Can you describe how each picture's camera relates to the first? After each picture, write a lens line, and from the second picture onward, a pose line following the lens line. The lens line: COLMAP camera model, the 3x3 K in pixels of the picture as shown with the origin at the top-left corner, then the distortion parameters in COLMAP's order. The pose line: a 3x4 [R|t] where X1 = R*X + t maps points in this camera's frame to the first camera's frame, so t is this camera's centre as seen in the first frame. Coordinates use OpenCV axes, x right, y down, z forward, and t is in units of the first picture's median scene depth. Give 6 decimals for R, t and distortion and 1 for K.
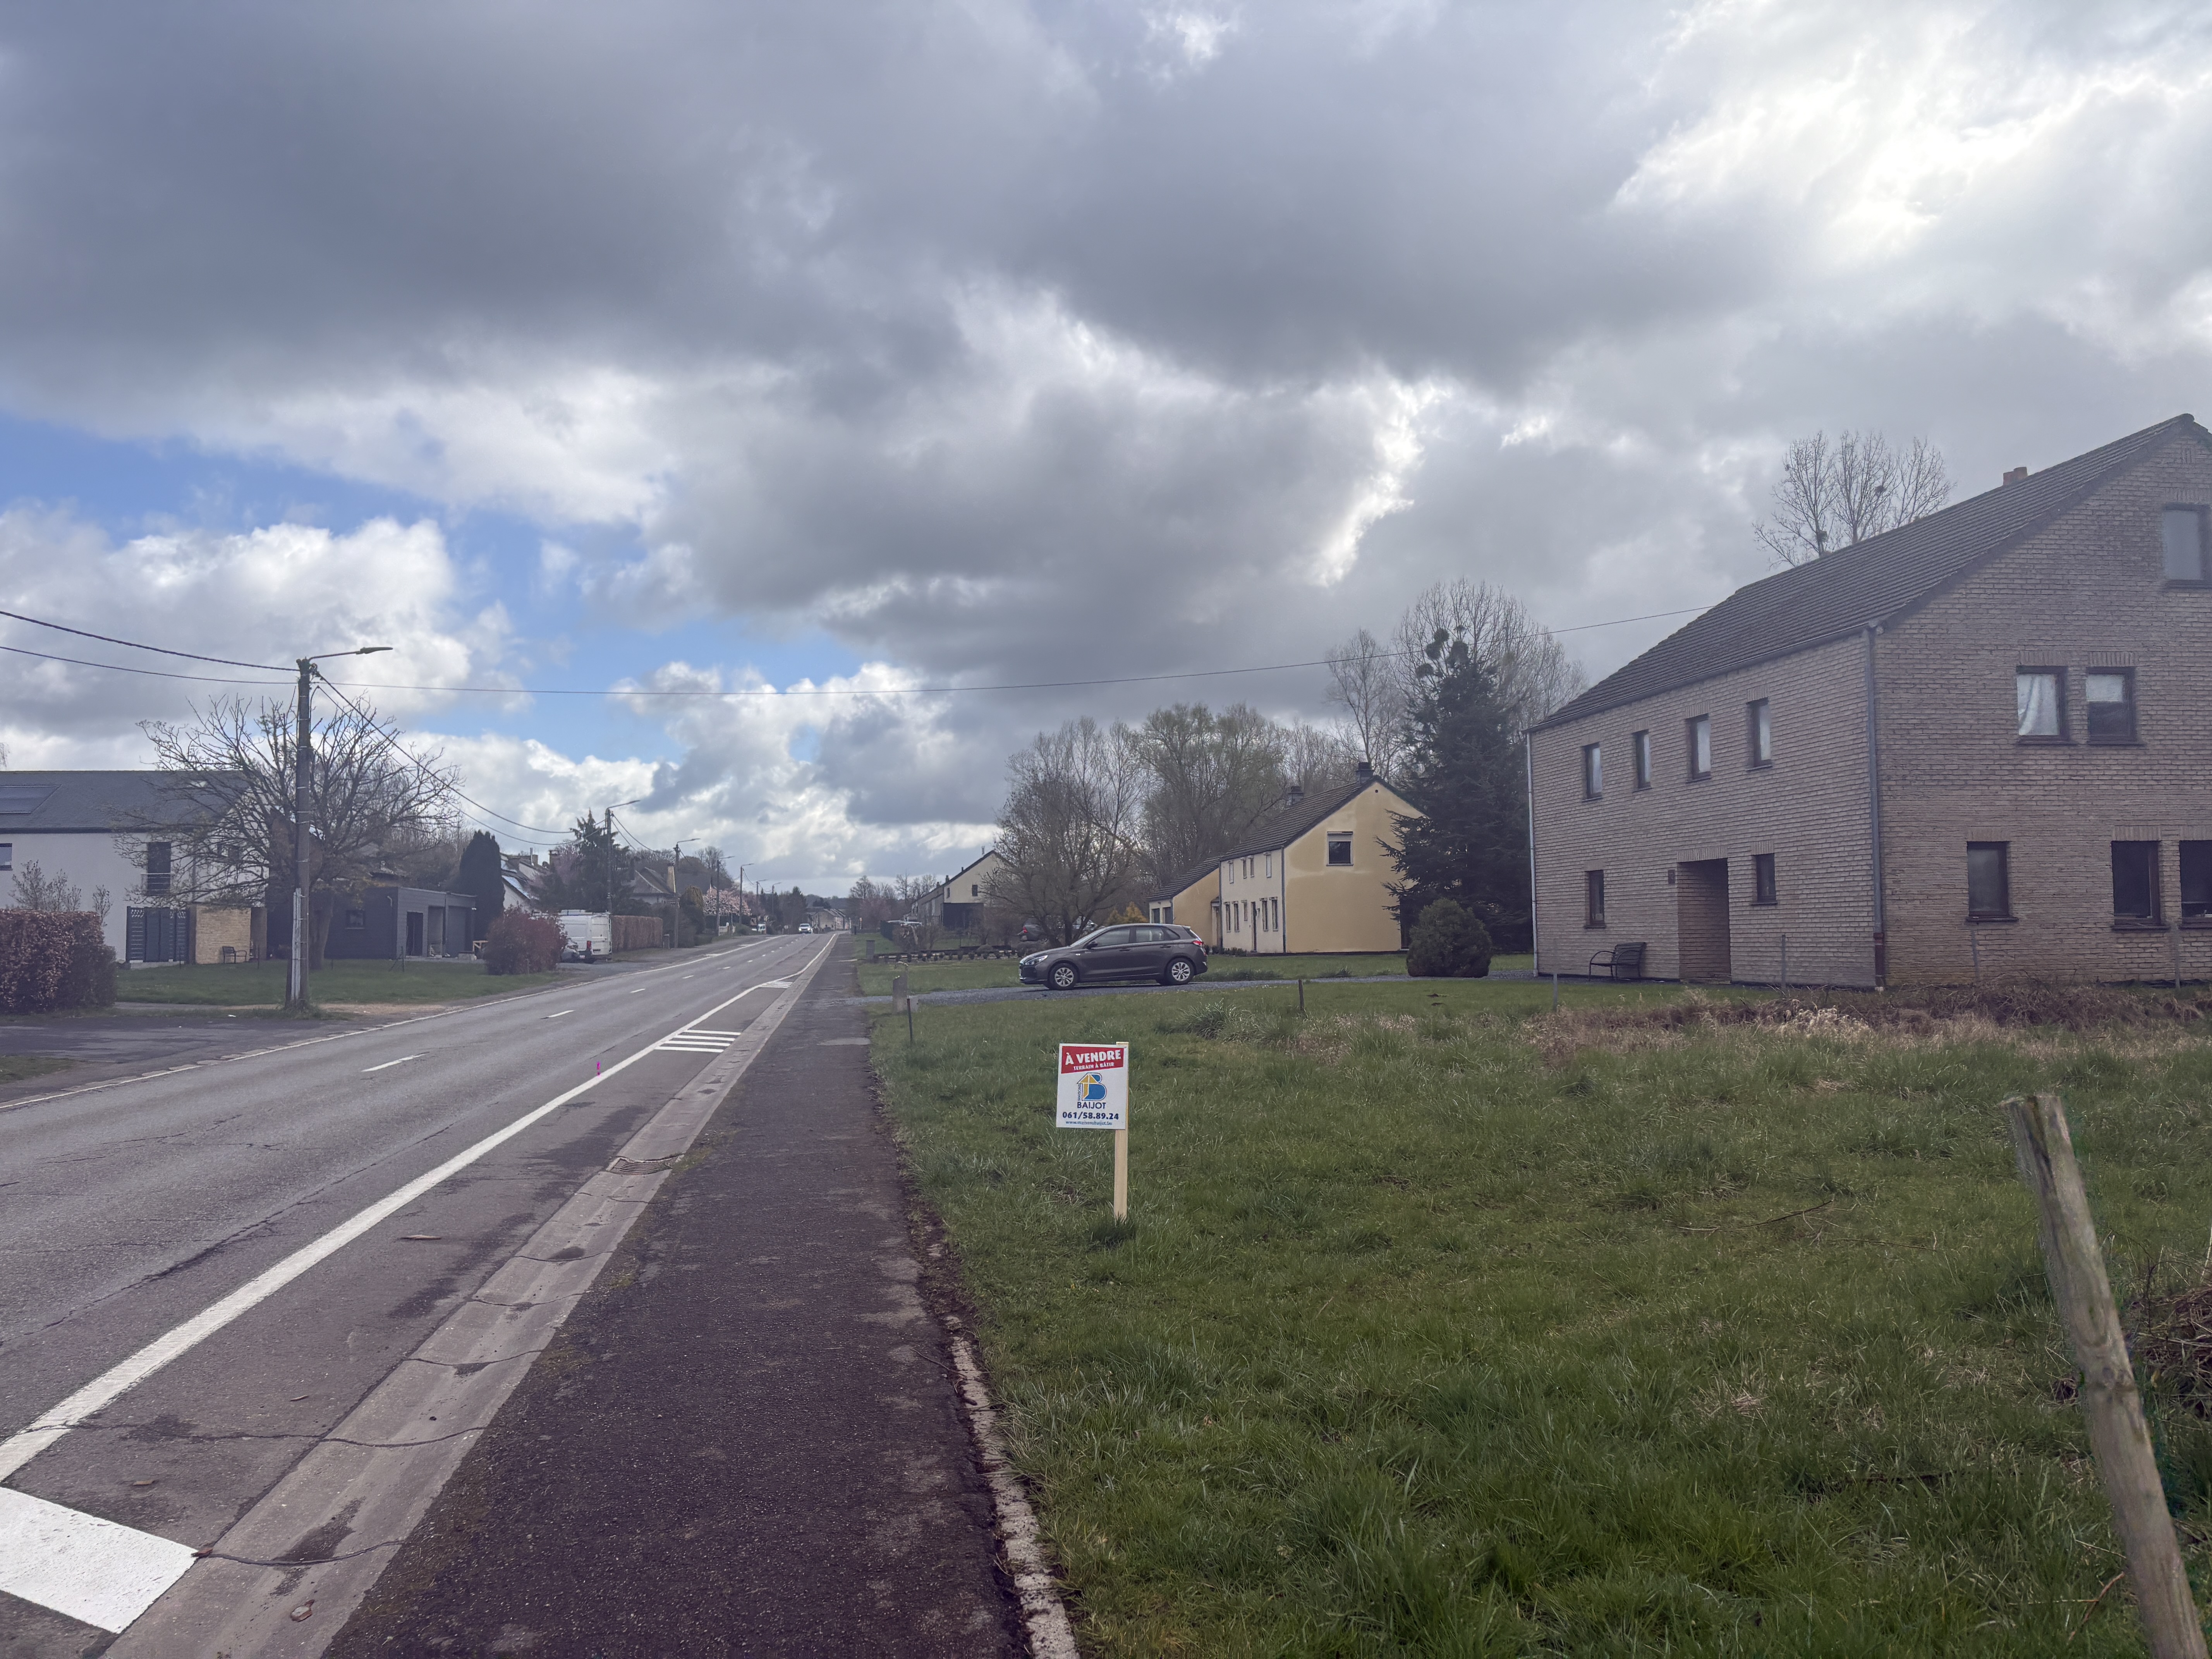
lens RADIAL K [[1676.3, 0, 1135.5], [0, 1676.3, 834.2], [0, 0, 1]] dist [0.087752, -0.095199]
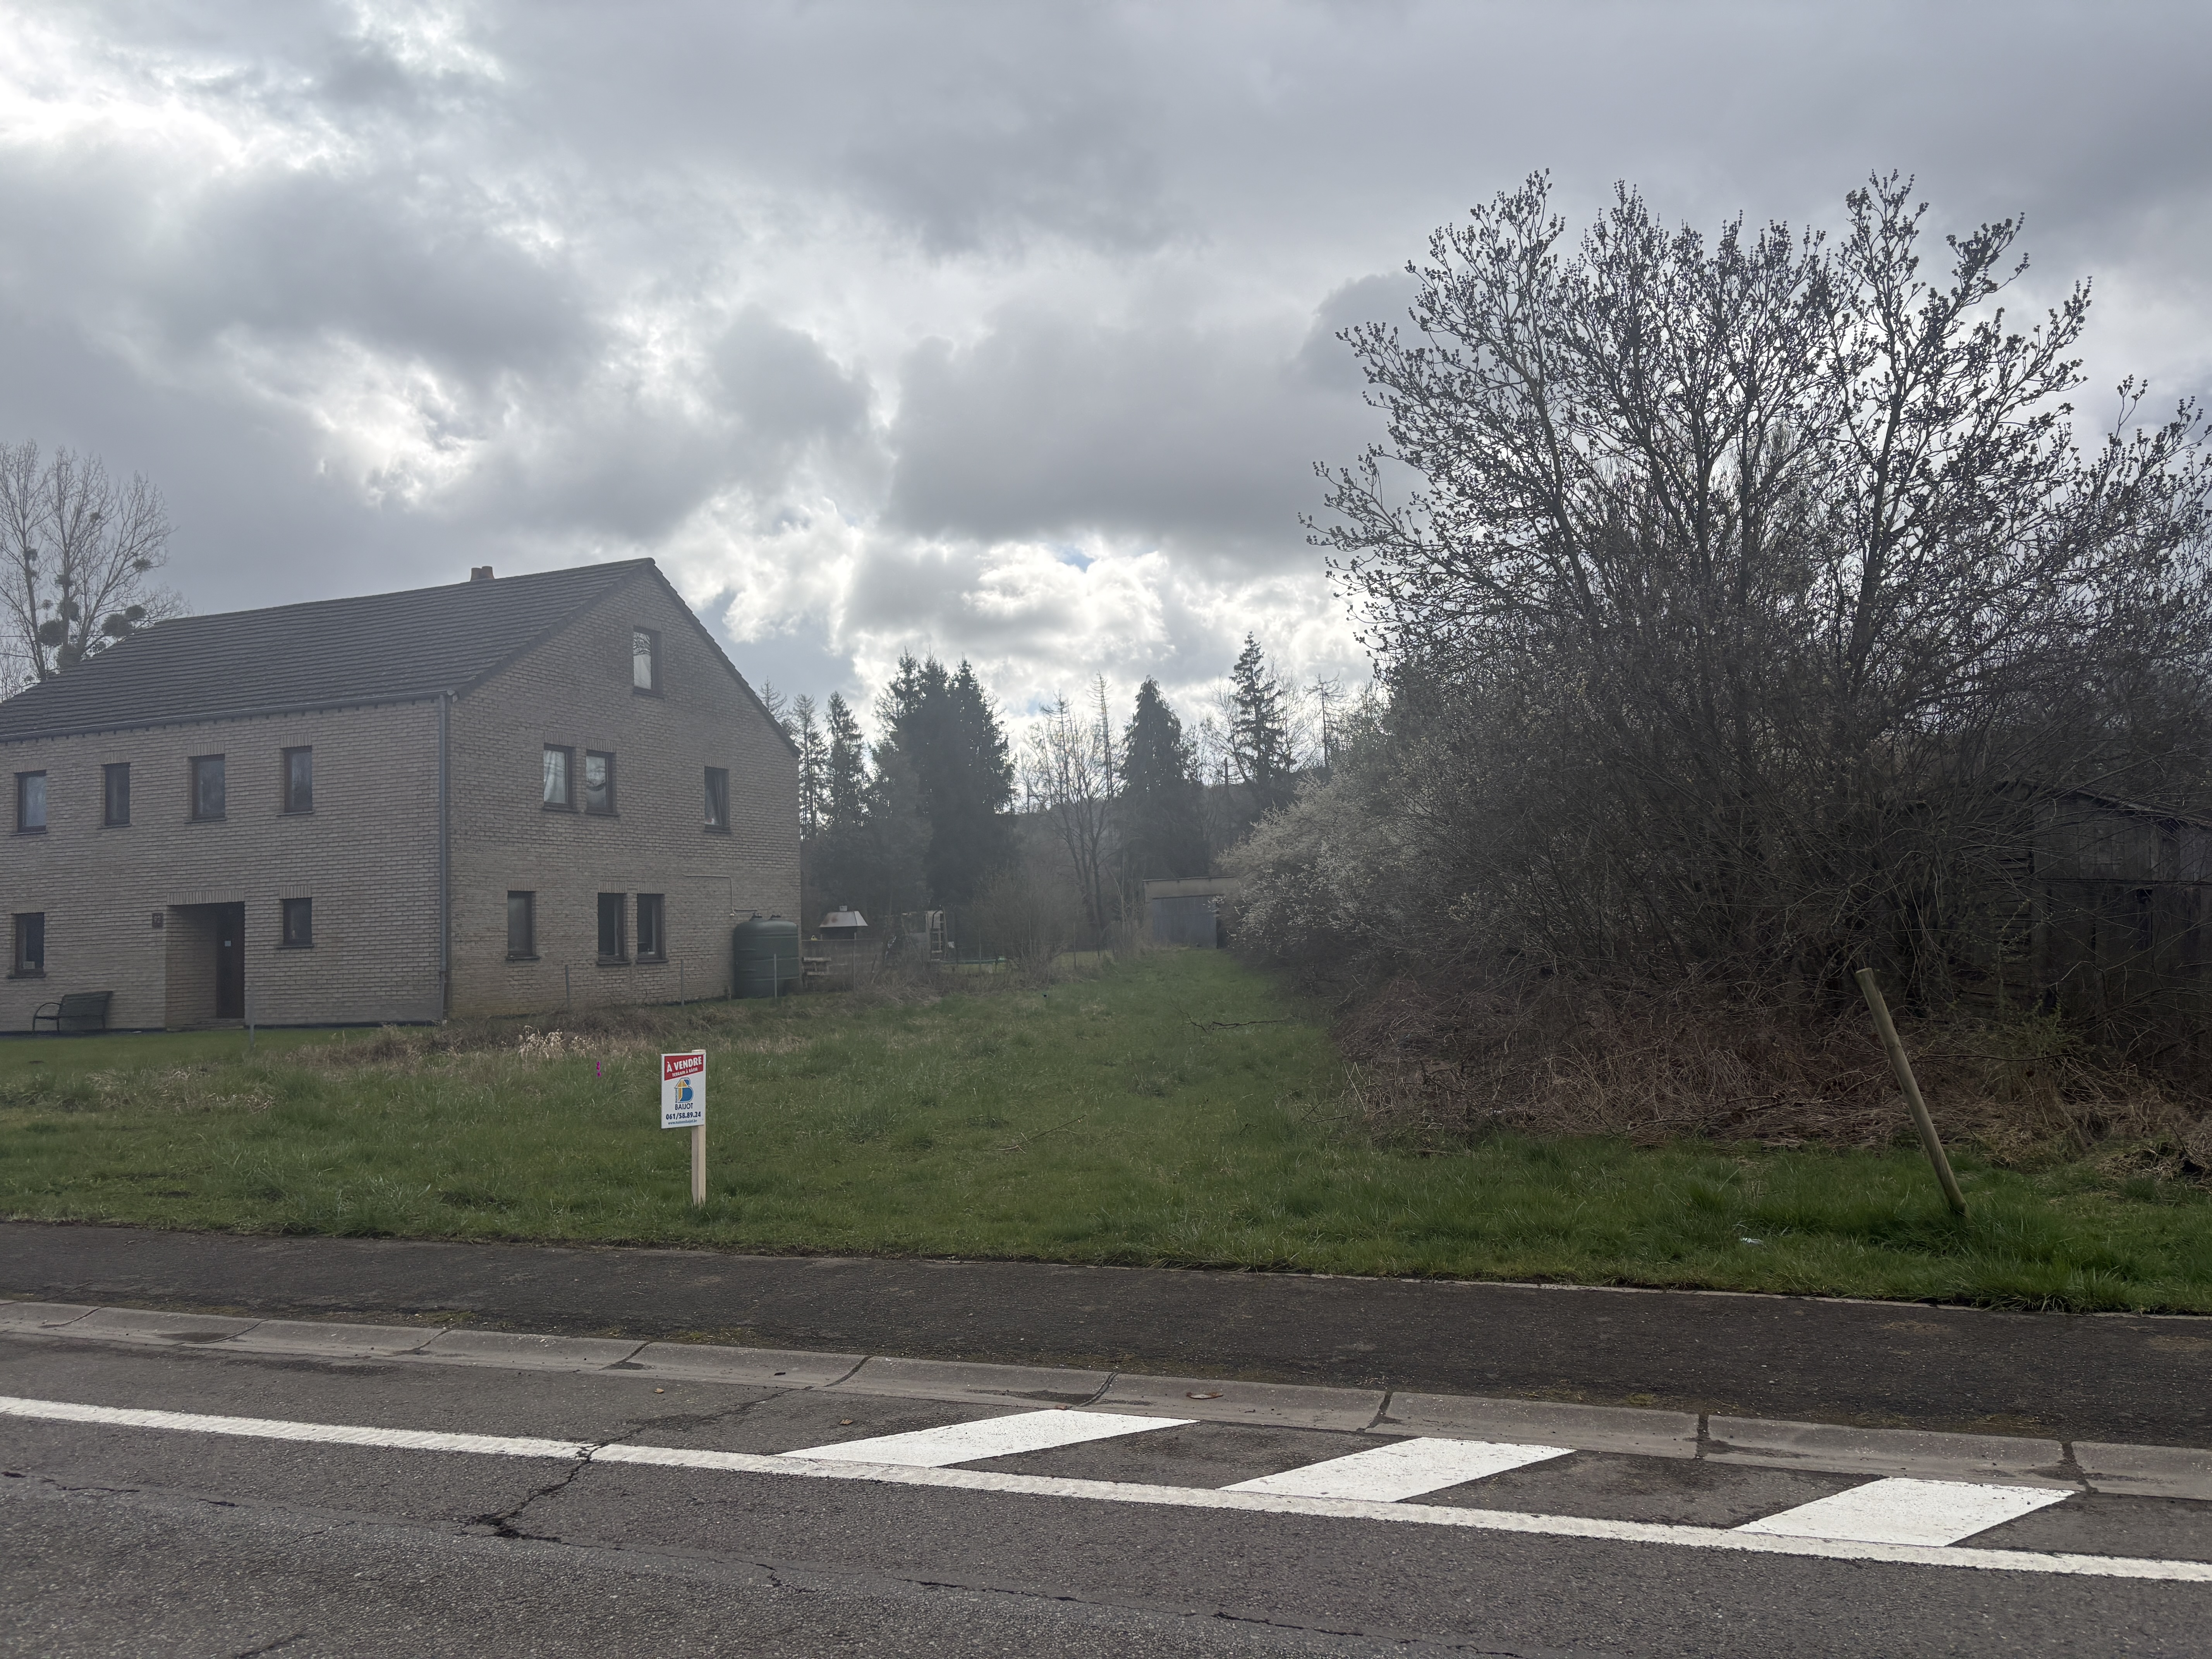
lens RADIAL K [[1709.4, 0, 1134.9], [0, 1709.4, 833.4], [0, 0, 1]] dist [0.056246, -0.077556]
pose [[0.491828, 0.051589, 0.869163, -0.257350], [-0.025062, 0.998668, -0.045095, 0.006272], [-0.870332, 0.000396, 0.492466, 0.046890]]
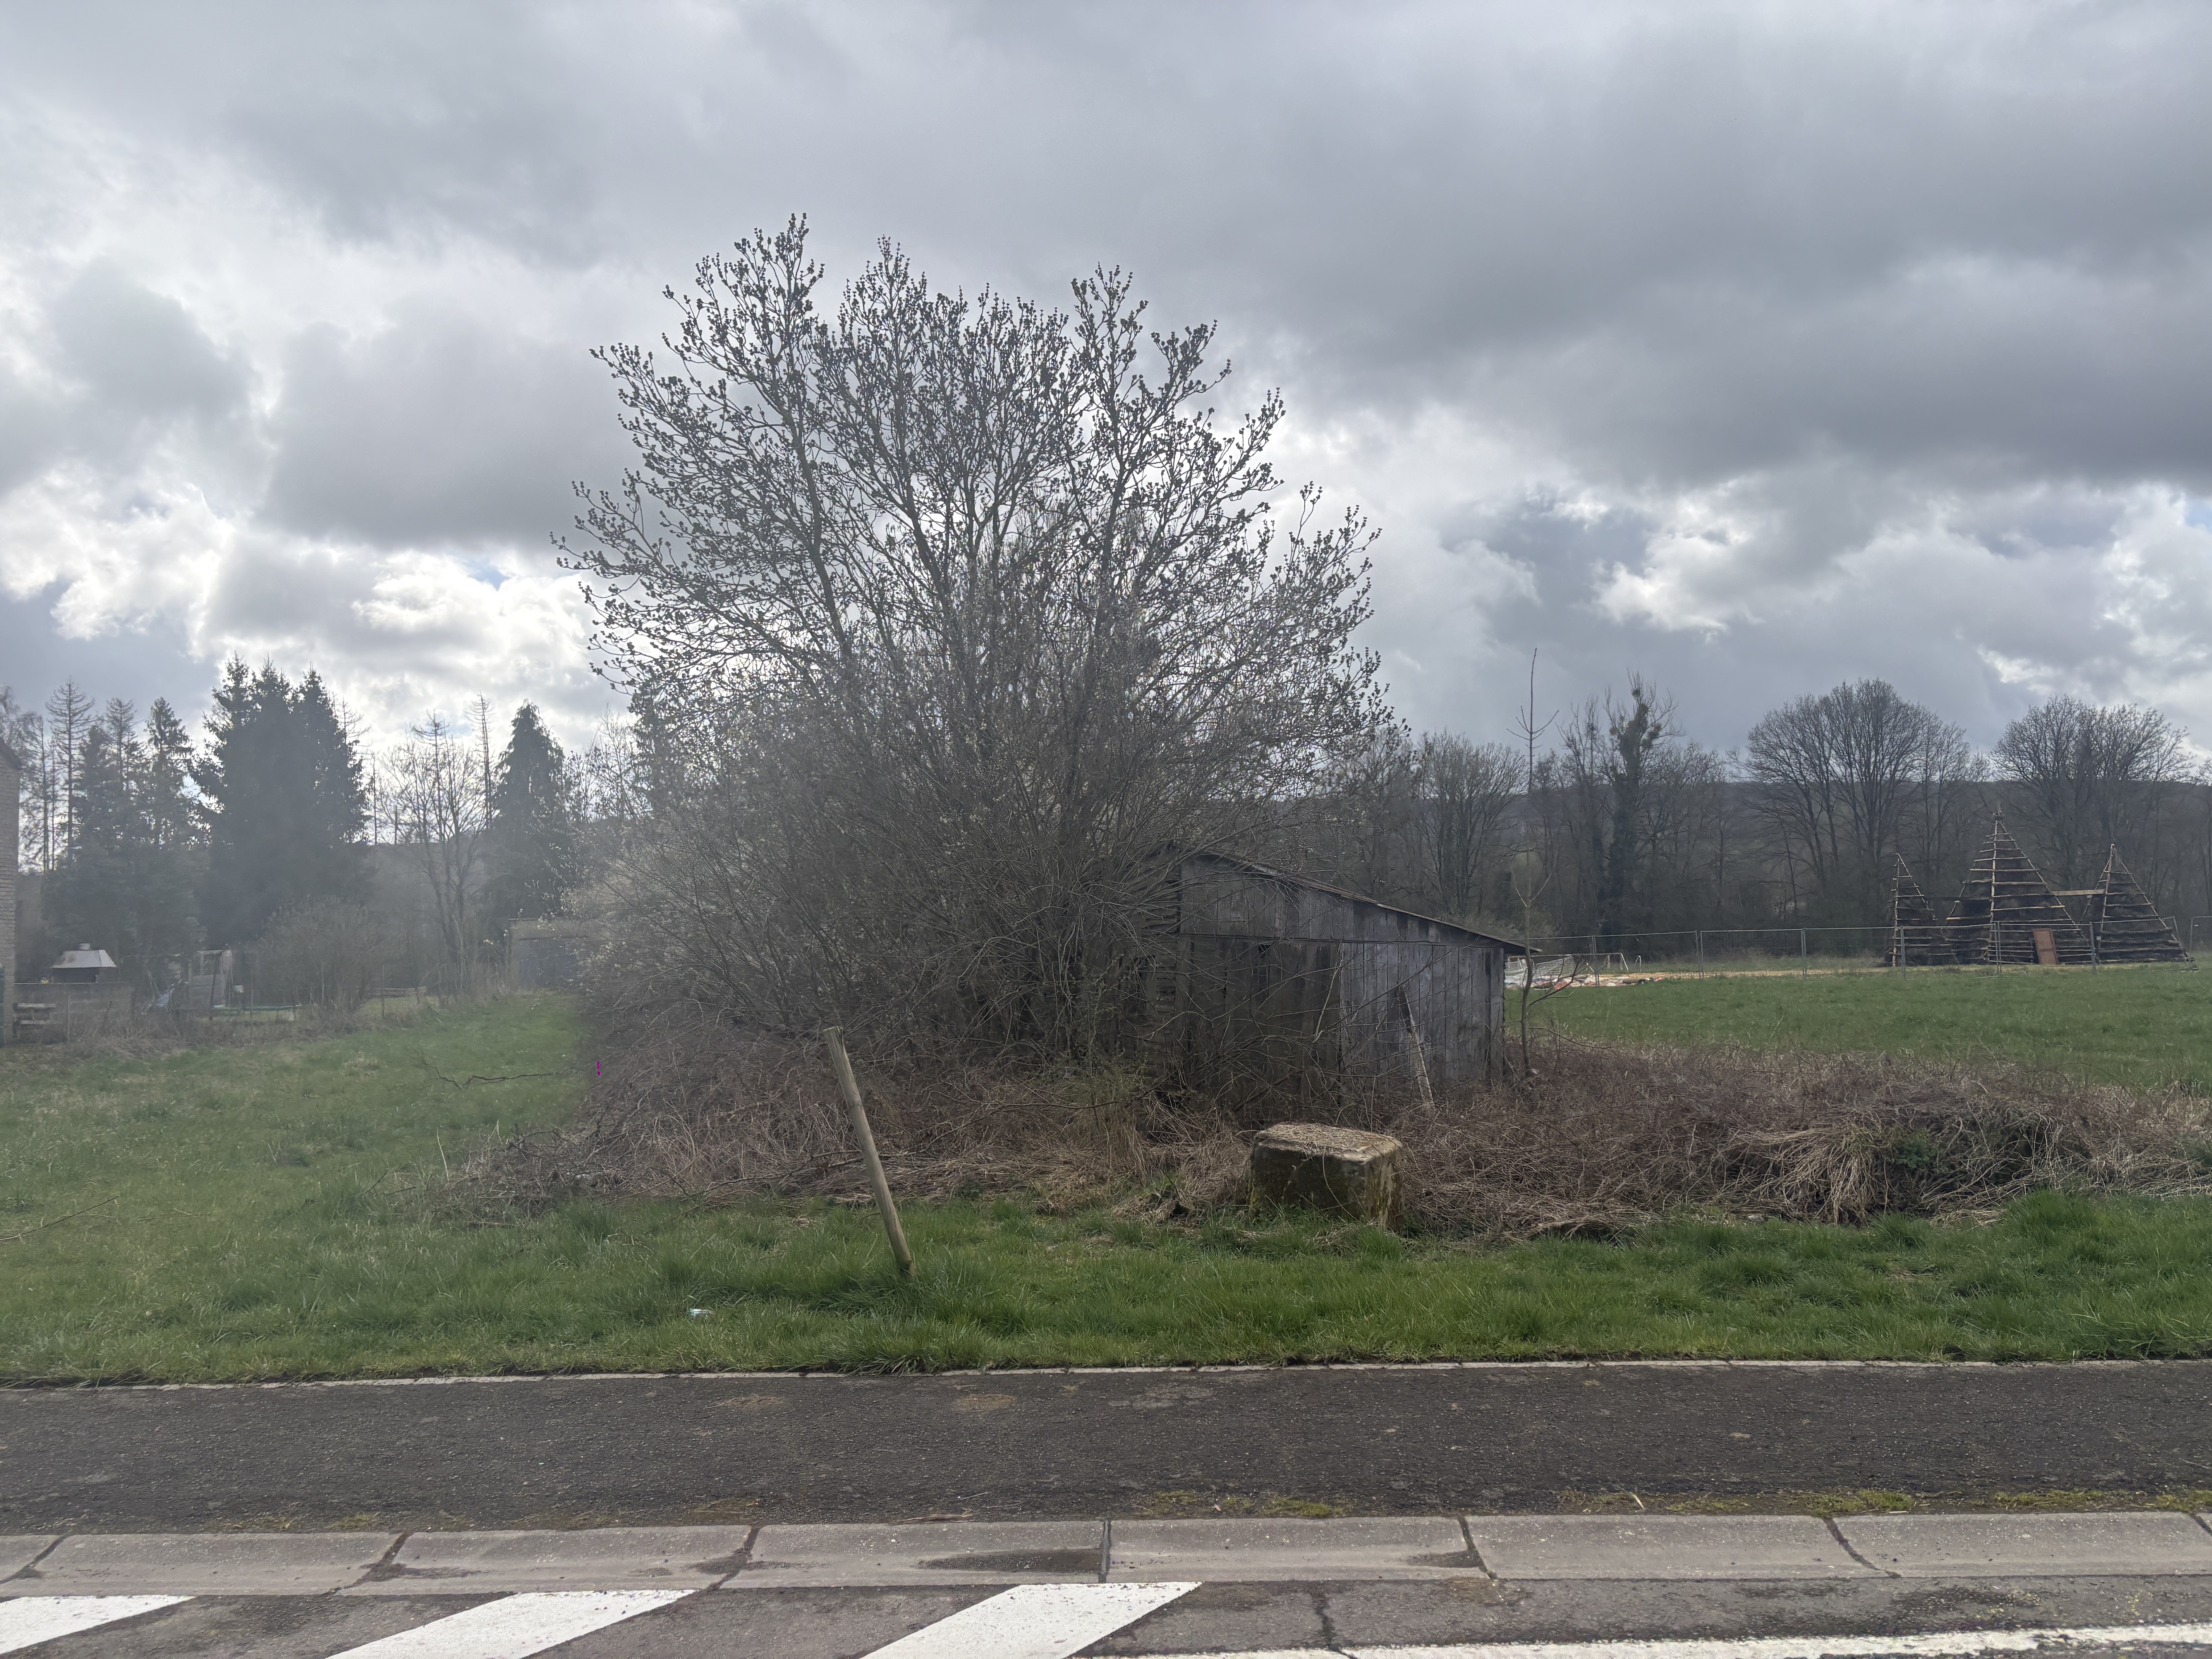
lens RADIAL K [[1707.1, 0, 1167.9], [0, 1707.1, 783.5], [0, 0, 1]] dist [-0.001429, 0.001569]
pose [[0.172431, 0.113833, 0.978422, -0.218116], [-0.033459, 0.993404, -0.109679, 0.003012], [-0.984453, -0.013825, 0.175102, -0.015516]]
